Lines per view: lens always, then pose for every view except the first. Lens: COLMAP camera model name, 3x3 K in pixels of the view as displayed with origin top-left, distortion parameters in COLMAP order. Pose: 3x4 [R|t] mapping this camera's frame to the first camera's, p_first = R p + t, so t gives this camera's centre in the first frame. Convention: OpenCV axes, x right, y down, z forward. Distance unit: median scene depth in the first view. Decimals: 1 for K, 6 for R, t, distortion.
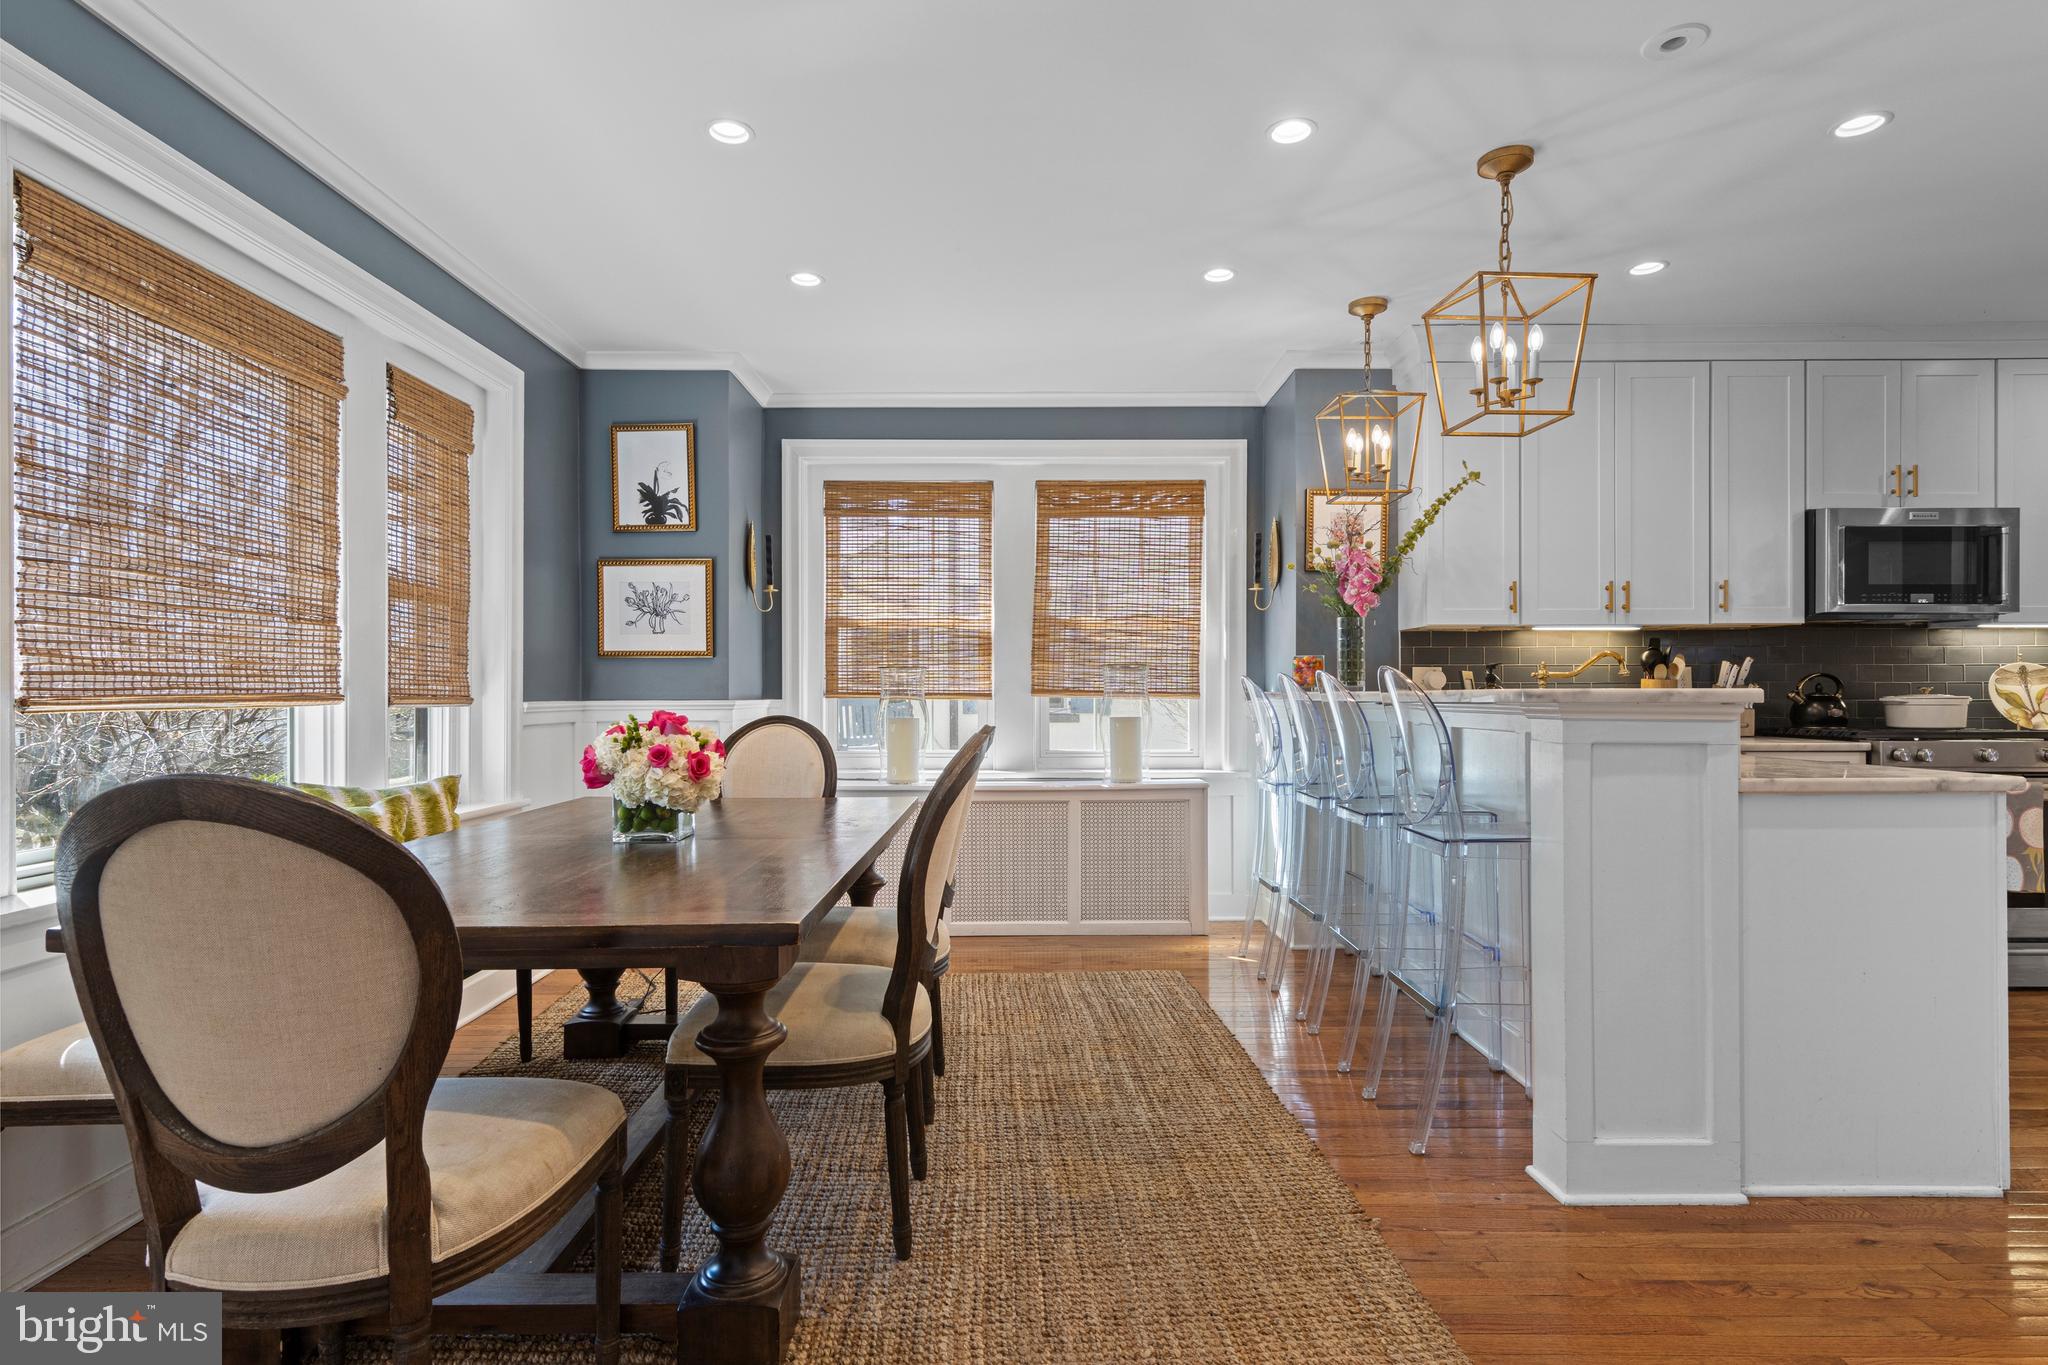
lens RADIAL K [[1046.0, 0, 1020.1], [0, 1046.0, 683.0], [0, 0, 1]] dist [0.012812, -0.005222]
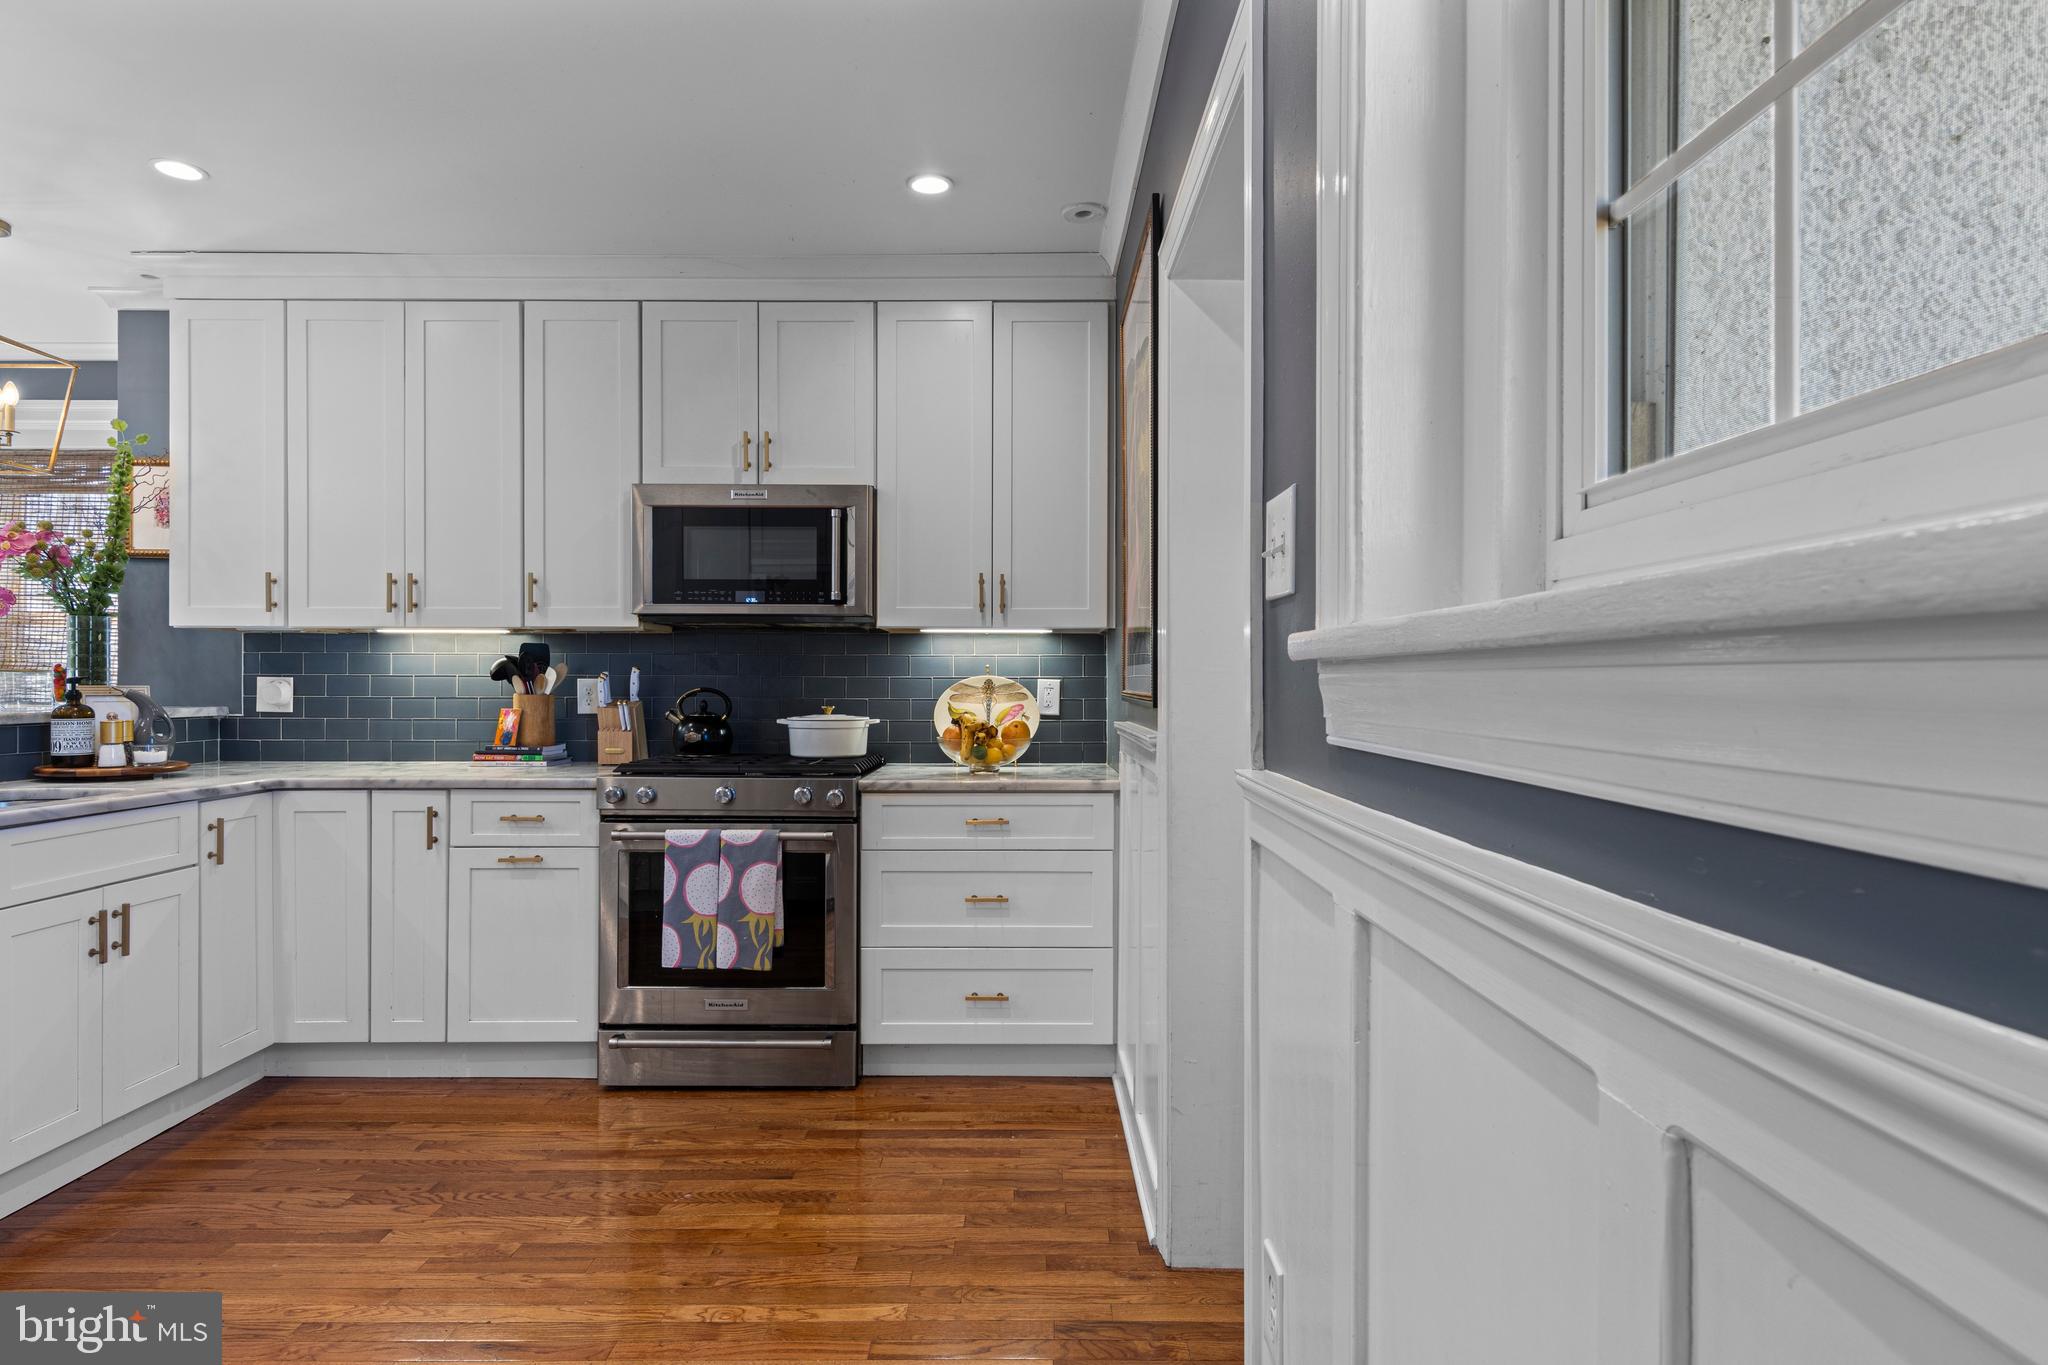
lens RADIAL K [[1081.7, 0, 1023.5], [0, 1081.7, 682.2], [0, 0, 1]] dist [0.012927, -0.003208]
pose [[0.999948, 0.004648, -0.009124, 1.019060], [-0.004586, 0.999967, 0.006767, -0.020662], [0.009155, -0.006725, 0.999935, 0.162875]]
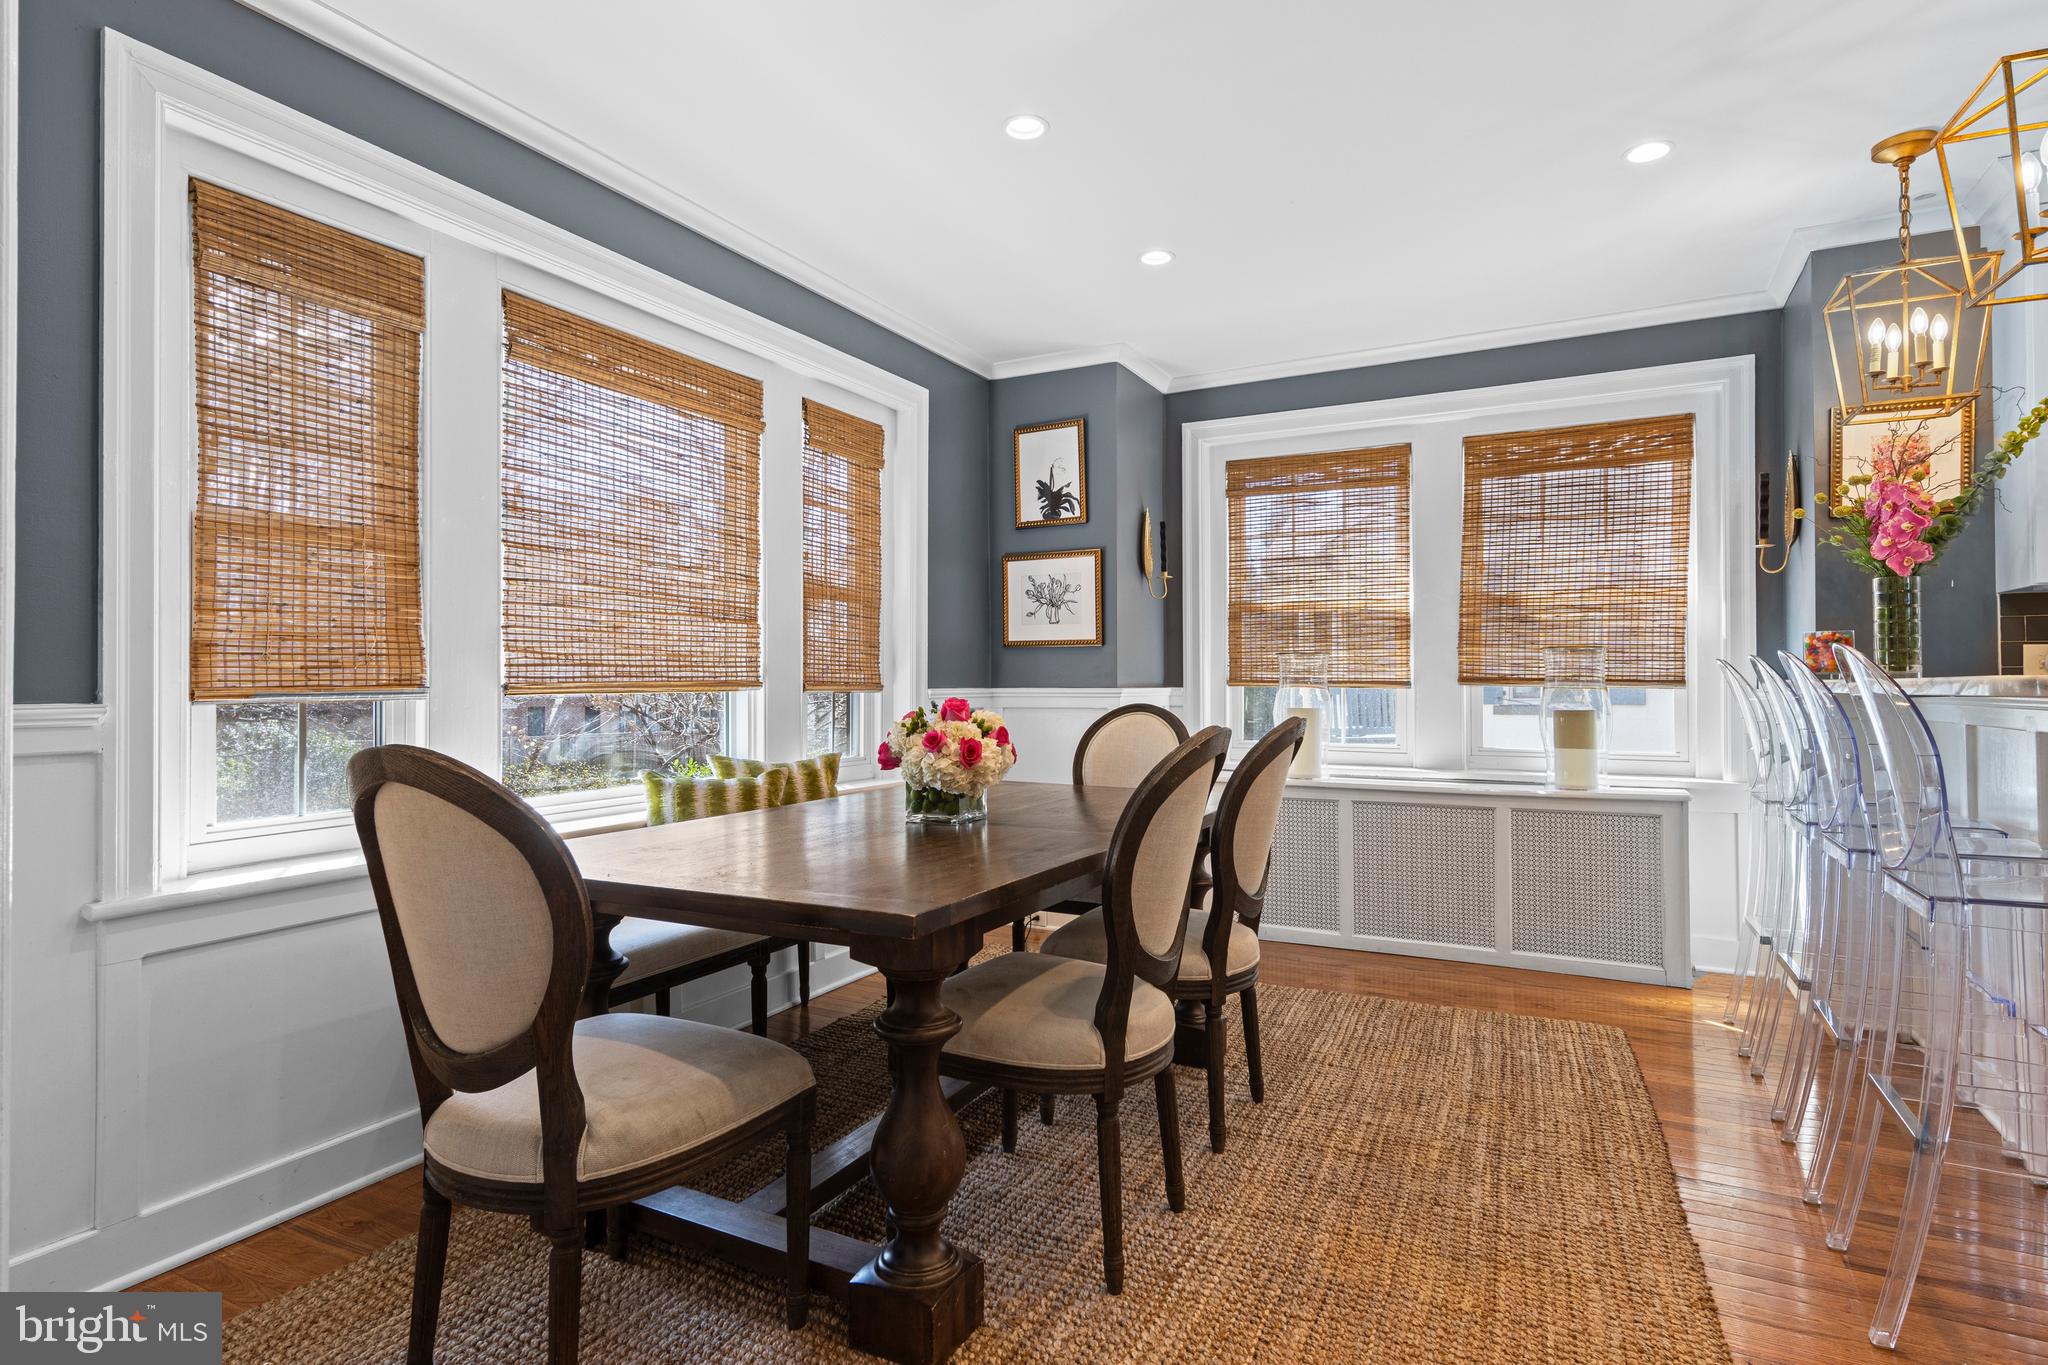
lens RADIAL K [[1046.0, 0, 1021.2], [0, 1046.0, 663.1], [0, 0, 1]] dist [0.012812, -0.005222]
pose [[0.881134, -0.006747, -0.472818, 0.122766], [0.003220, 0.999961, -0.008268, 0.000735], [0.472855, 0.005763, 0.881121, 0.068253]]
